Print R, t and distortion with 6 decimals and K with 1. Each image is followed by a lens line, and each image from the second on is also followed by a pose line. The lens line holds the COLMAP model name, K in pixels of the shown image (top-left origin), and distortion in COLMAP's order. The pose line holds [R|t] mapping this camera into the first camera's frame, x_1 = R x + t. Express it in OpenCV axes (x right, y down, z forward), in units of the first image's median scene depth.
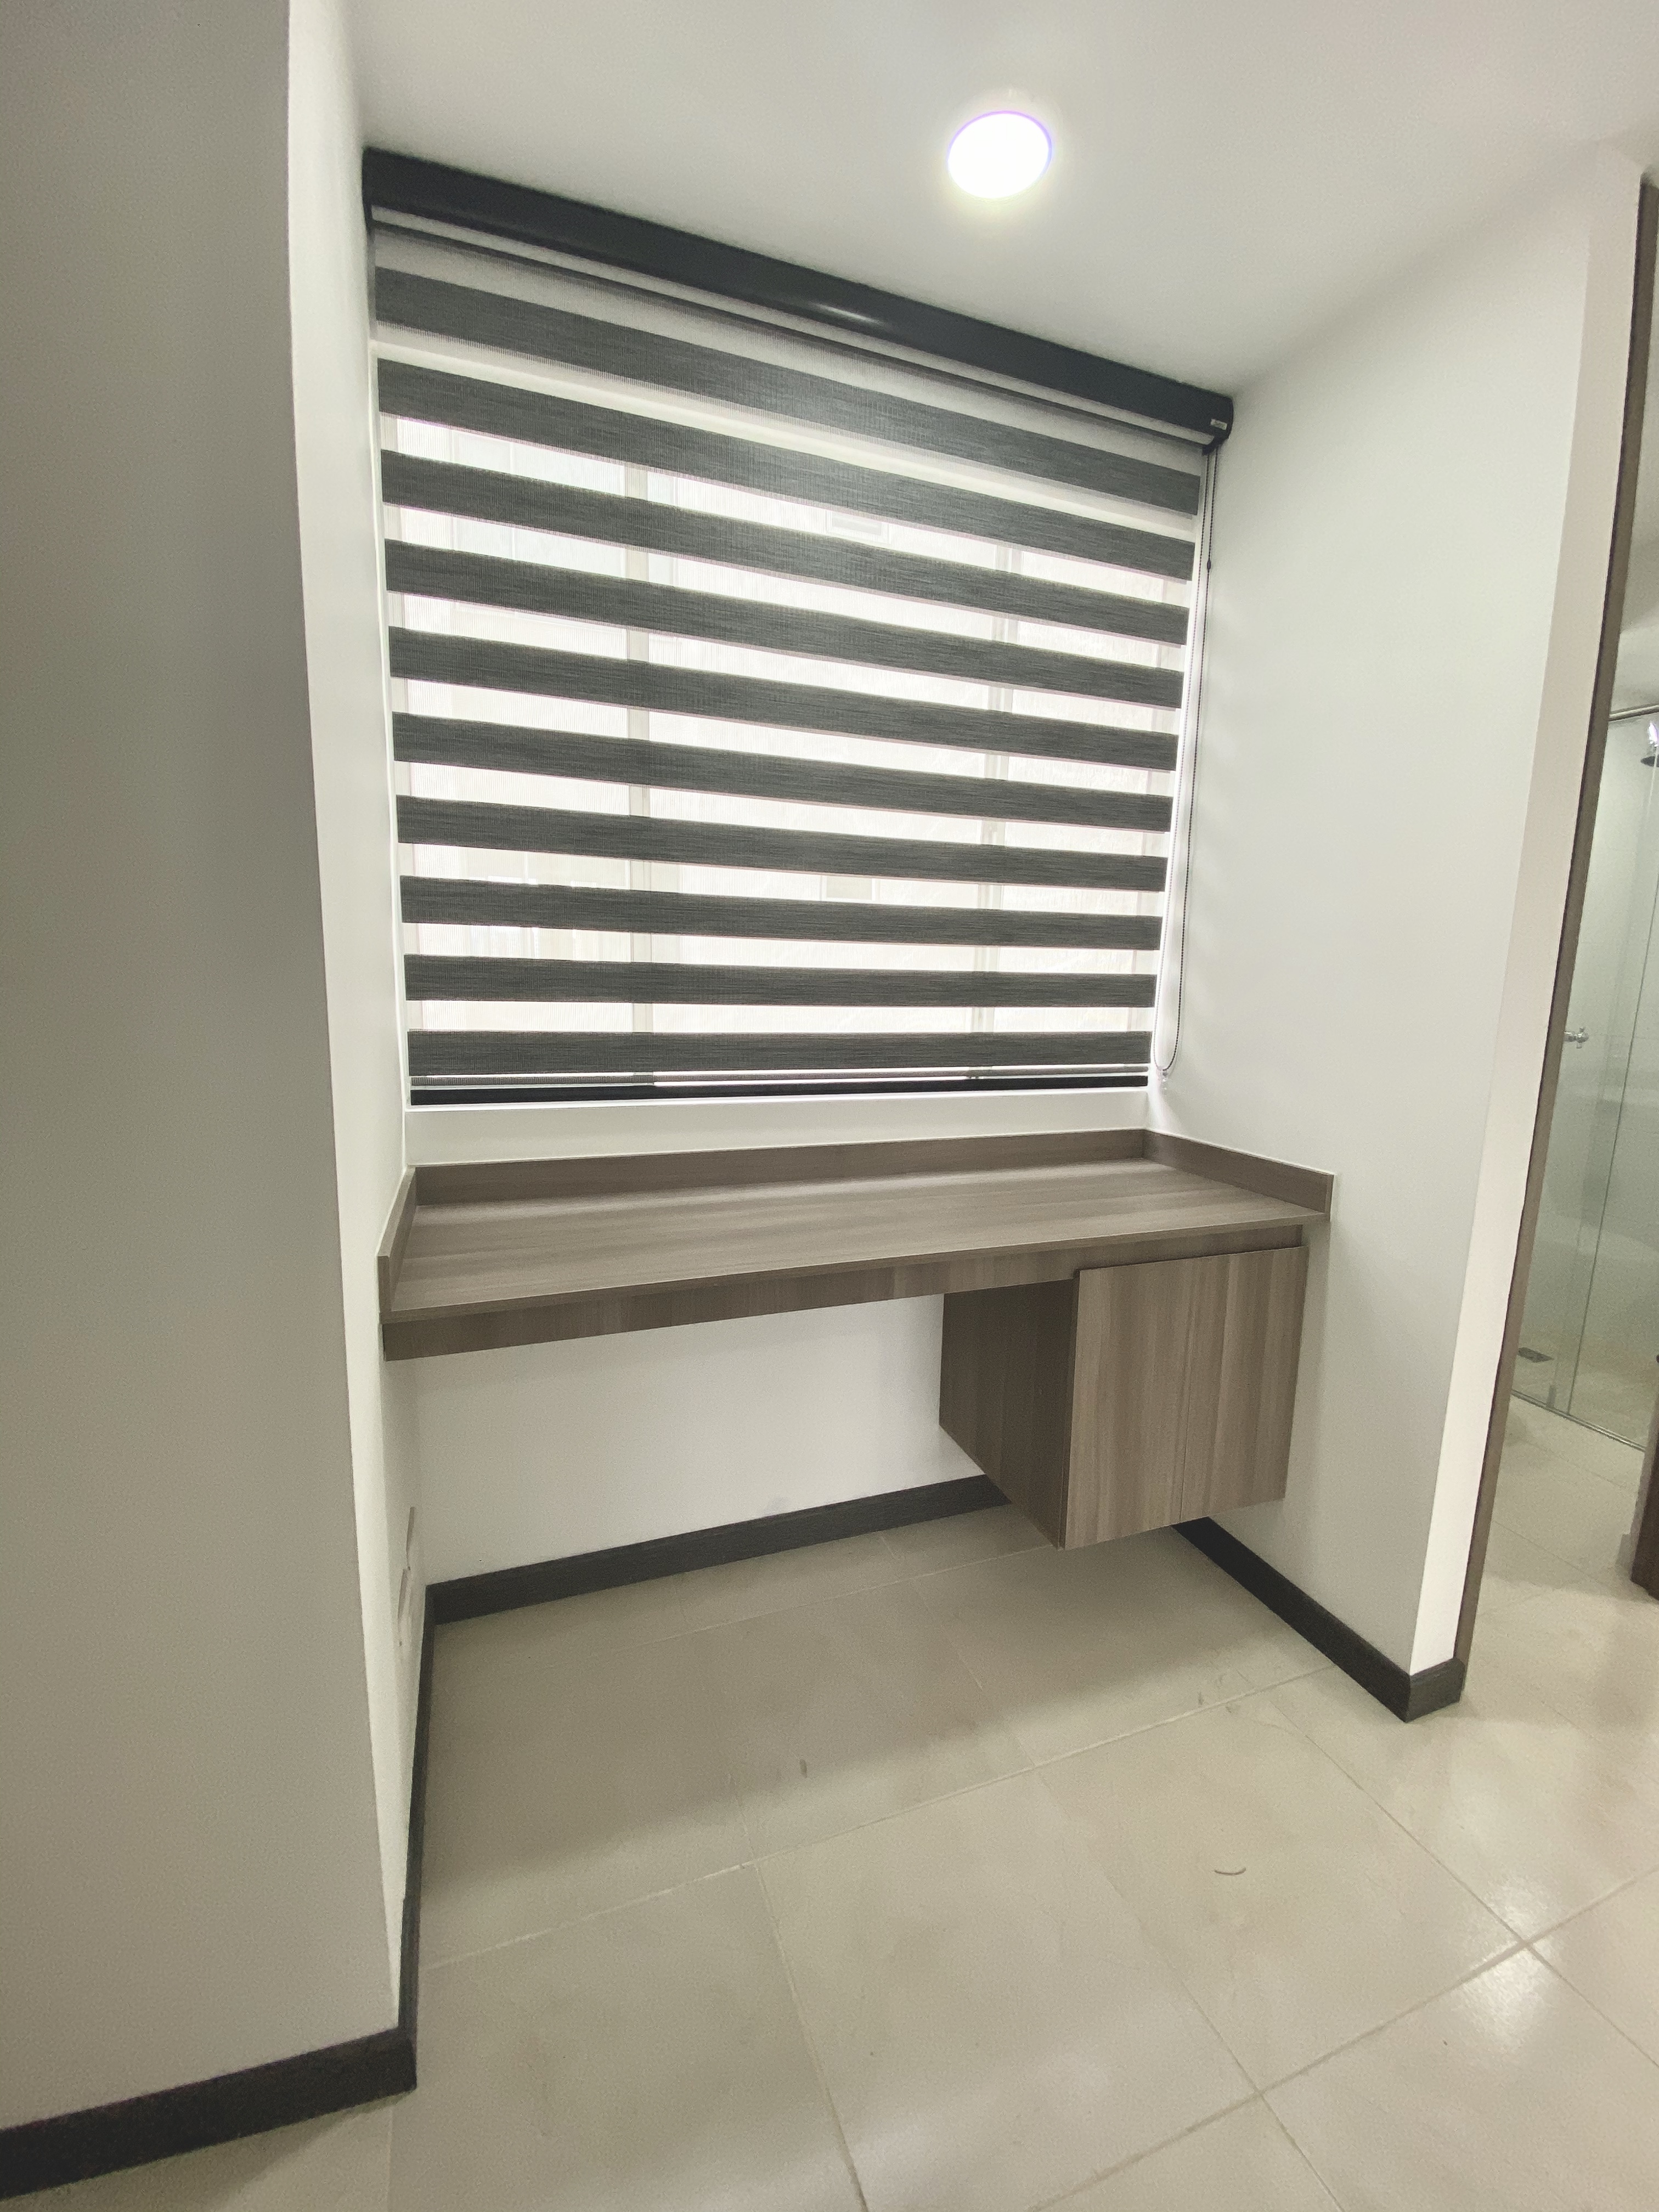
lens RADIAL K [[916.3, 0, 817.4], [0, 916.3, 1106.1], [0, 0, 1]] dist [0.028313, -0.021750]
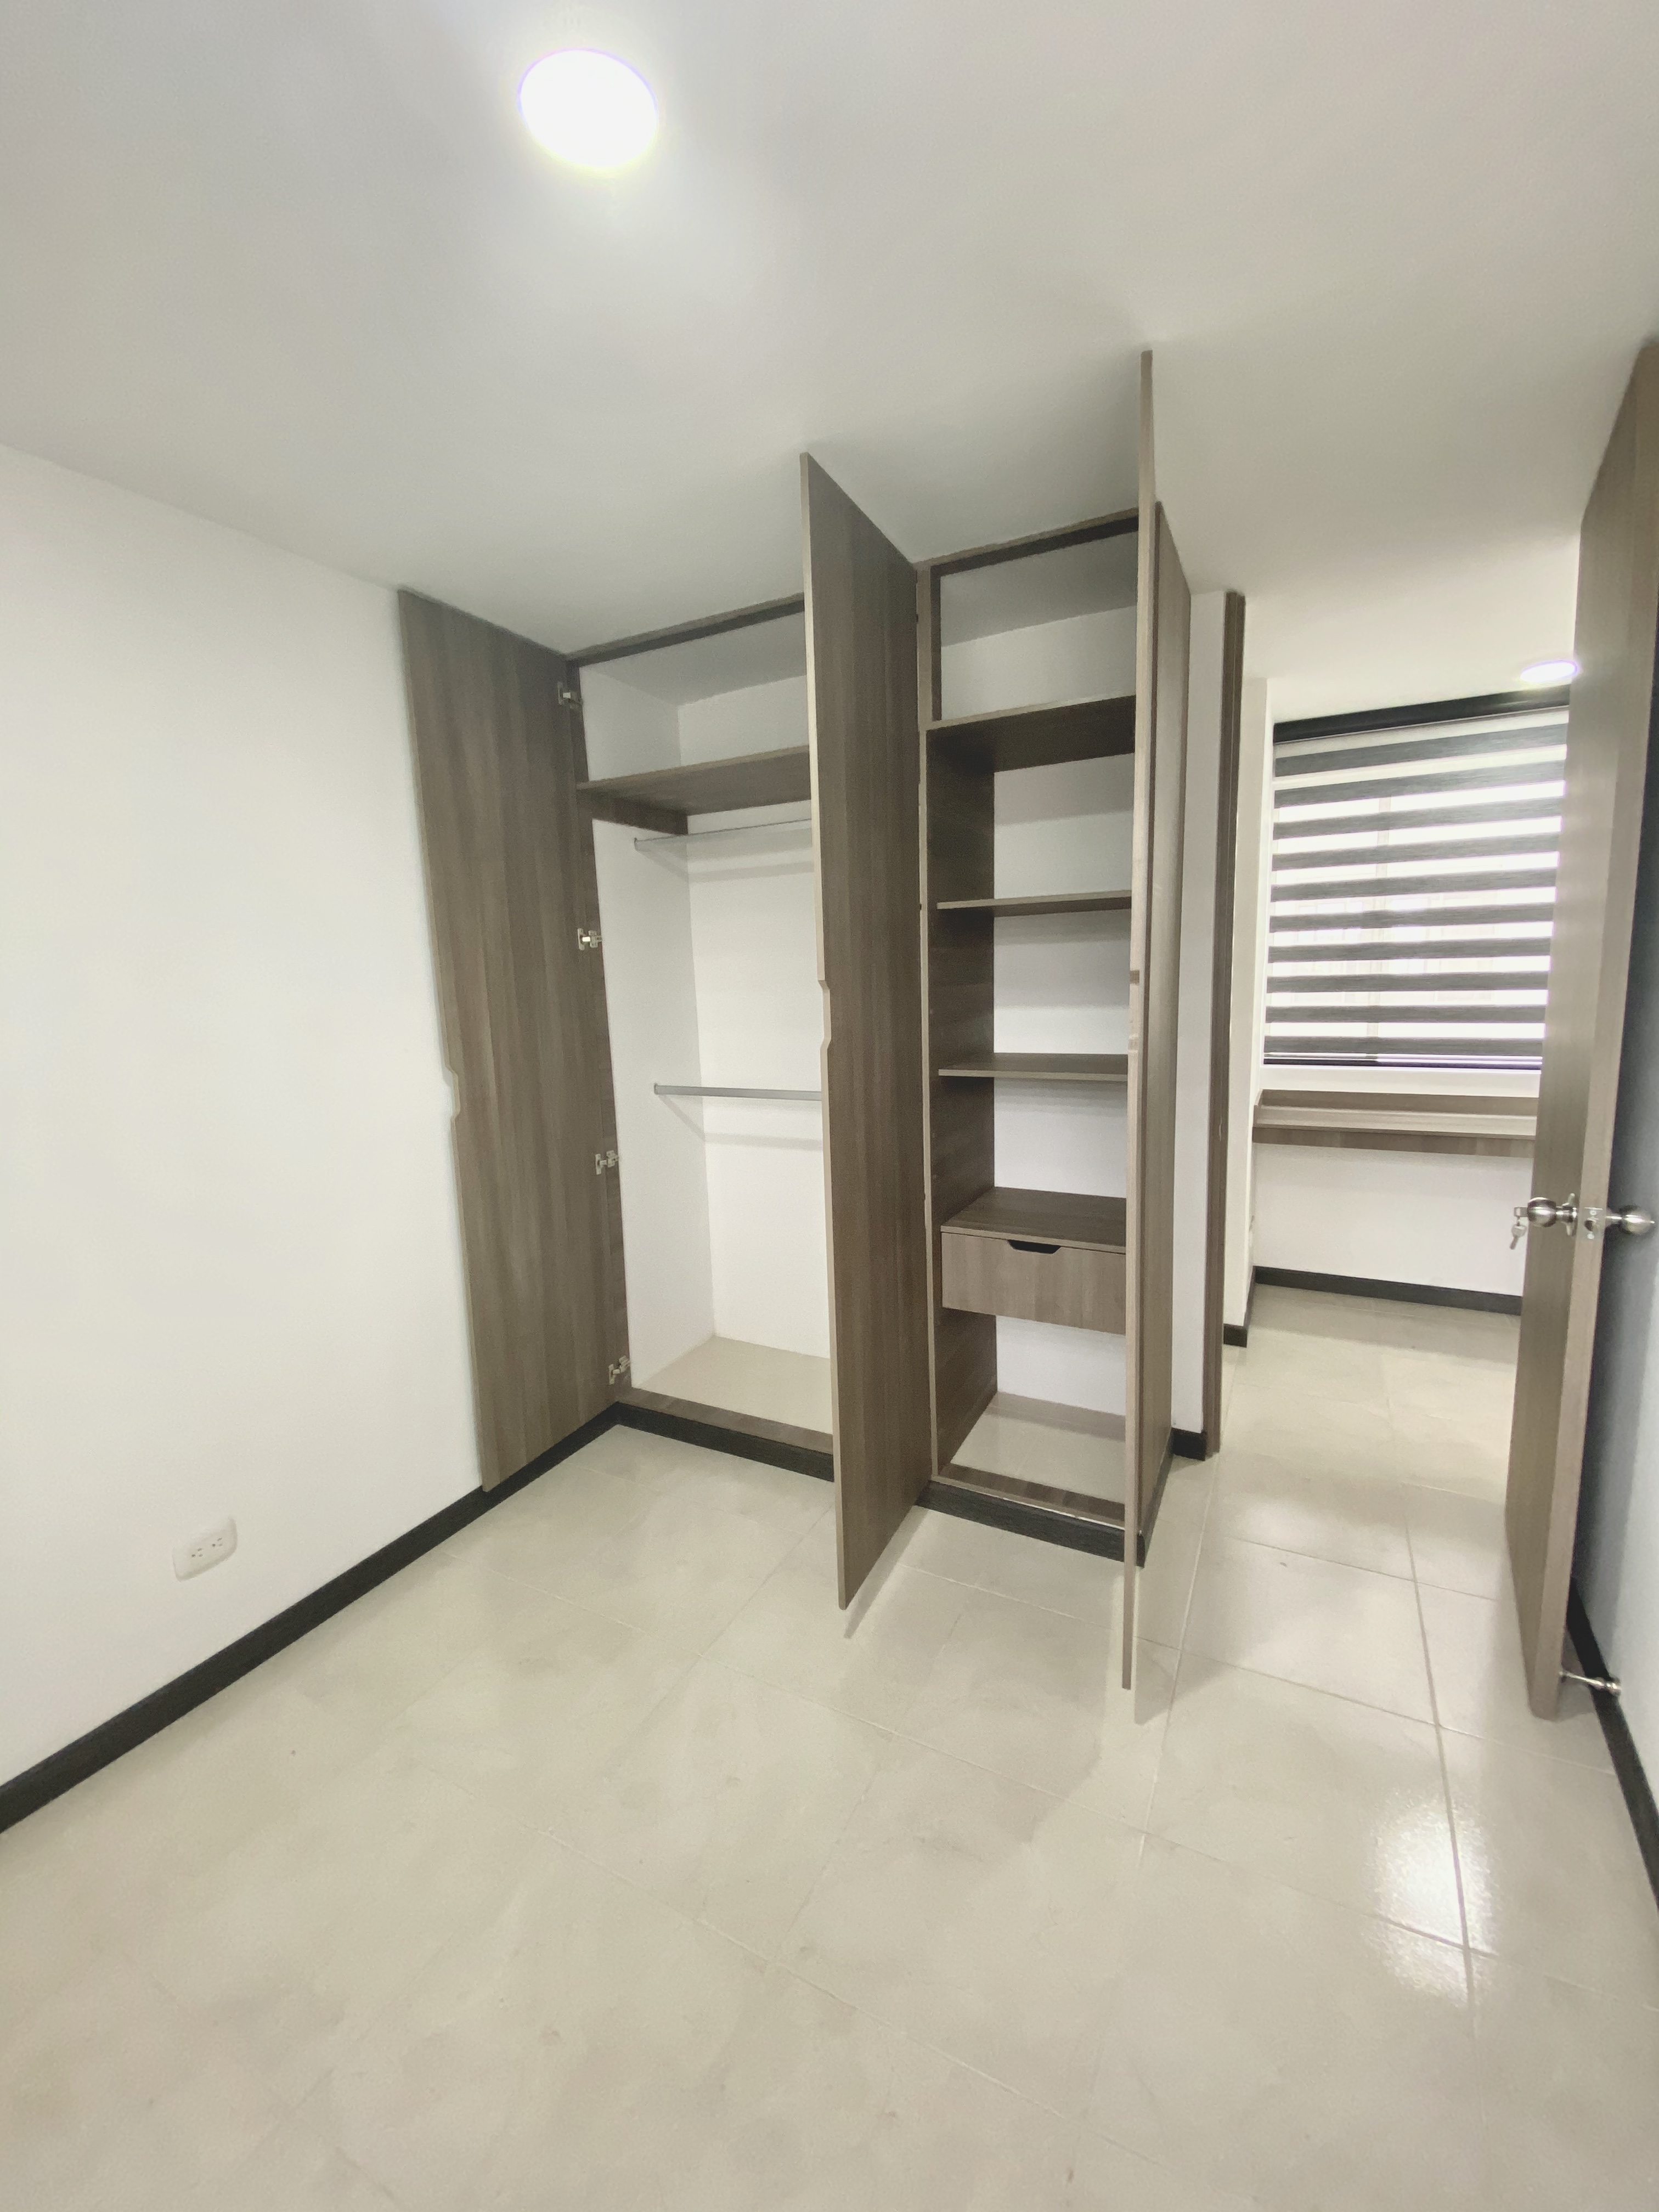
lens RADIAL K [[916.3, 0, 817.4], [0, 916.3, 1106.1], [0, 0, 1]] dist [0.028313, -0.021750]
pose [[0.661972, 0.063241, -0.746856, 0.632329], [-0.074223, 0.997067, 0.018641, 0.154067], [0.745844, 0.043094, 0.664725, -1.558118]]
